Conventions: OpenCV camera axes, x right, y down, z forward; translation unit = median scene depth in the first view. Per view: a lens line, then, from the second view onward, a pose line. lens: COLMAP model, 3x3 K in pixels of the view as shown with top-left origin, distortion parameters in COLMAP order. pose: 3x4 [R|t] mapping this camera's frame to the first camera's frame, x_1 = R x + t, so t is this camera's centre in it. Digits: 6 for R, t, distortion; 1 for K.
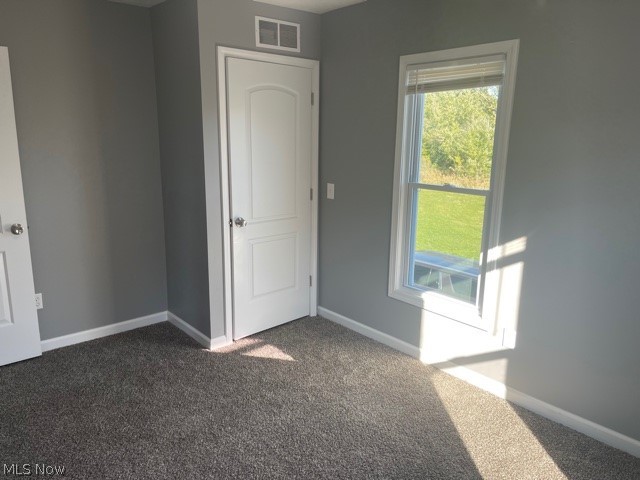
lens RADIAL K [[482.5, 0, 320.5], [0, 482.5, 236.8], [0, 0, 1]] dist [0.041509, -0.012257]
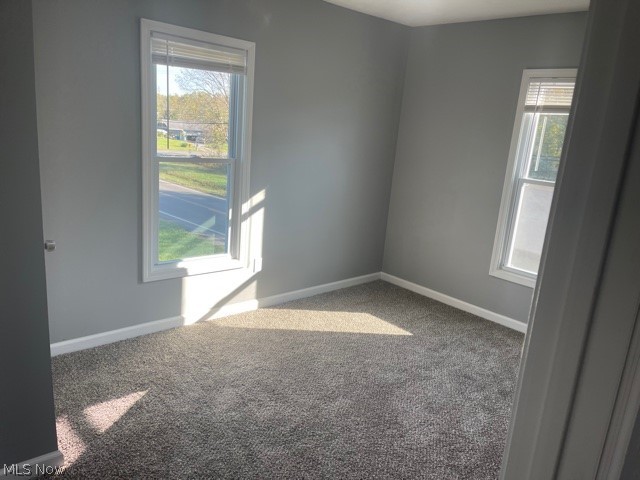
lens RADIAL K [[482.5, 0, 320.3], [0, 482.5, 243.9], [0, 0, 1]] dist [0.041509, -0.012257]
pose [[-0.018706, -0.253520, 0.967149, -0.906416], [0.133906, 0.957969, 0.253703, -0.168720], [-0.990817, 0.134253, 0.016028, 0.774919]]
